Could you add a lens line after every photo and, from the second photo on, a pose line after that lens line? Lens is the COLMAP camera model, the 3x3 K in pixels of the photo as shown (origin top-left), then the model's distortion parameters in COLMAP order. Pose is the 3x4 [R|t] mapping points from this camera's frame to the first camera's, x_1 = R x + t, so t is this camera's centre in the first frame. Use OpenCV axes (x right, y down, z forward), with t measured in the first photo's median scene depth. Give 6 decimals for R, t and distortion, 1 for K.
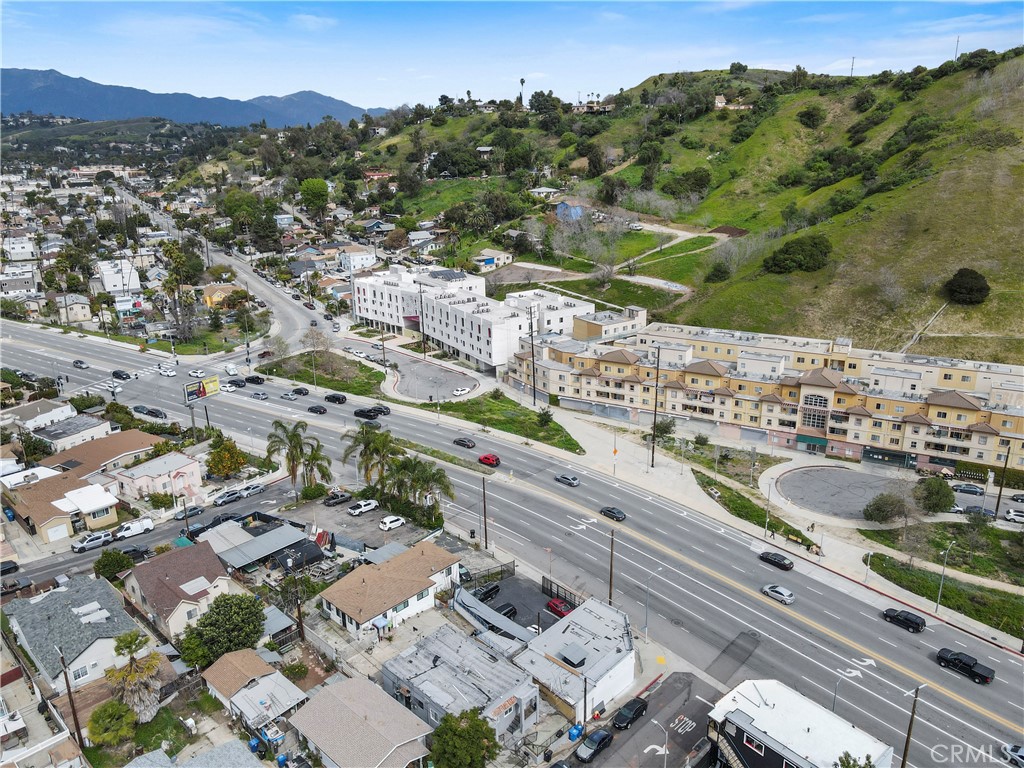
lens RADIAL K [[734.6, 0, 518.0], [0, 734.6, 379.5], [0, 0, 1]] dist [0.008207, 0.004869]
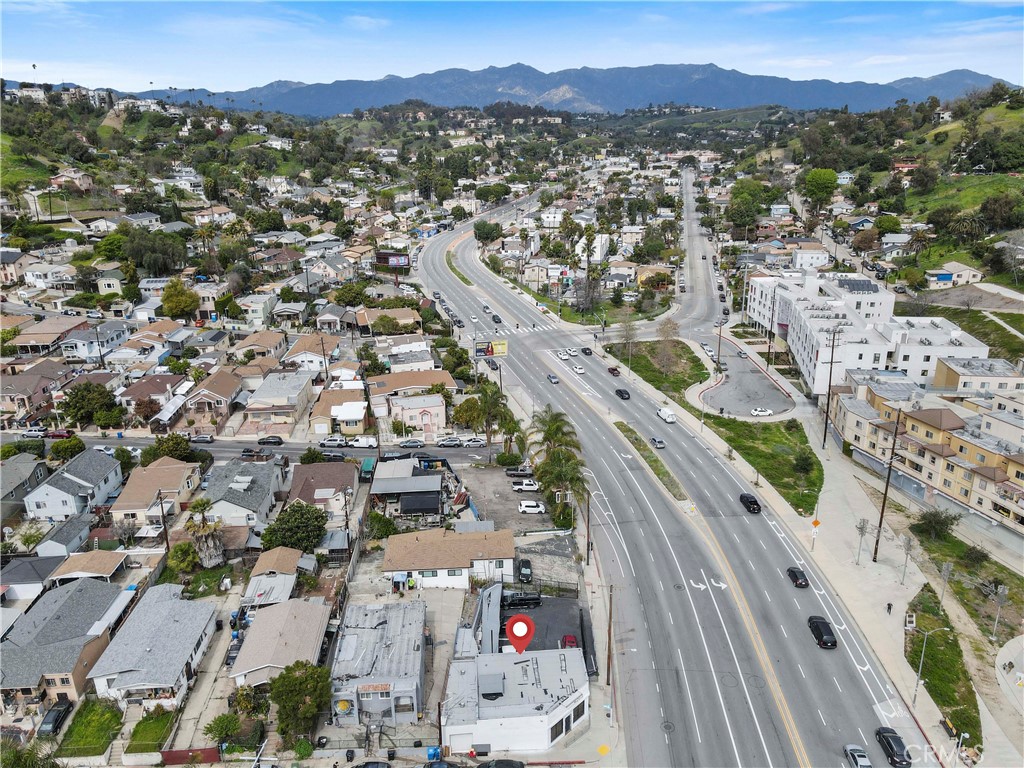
lens RADIAL K [[734.6, 0, 517.2], [0, 734.6, 388.6], [0, 0, 1]] dist [0.008207, 0.004869]
pose [[0.735789, 0.228048, -0.637659, 0.274591], [-0.210510, 0.971969, 0.104703, -0.044116], [0.643661, 0.057194, 0.763170, 0.128003]]
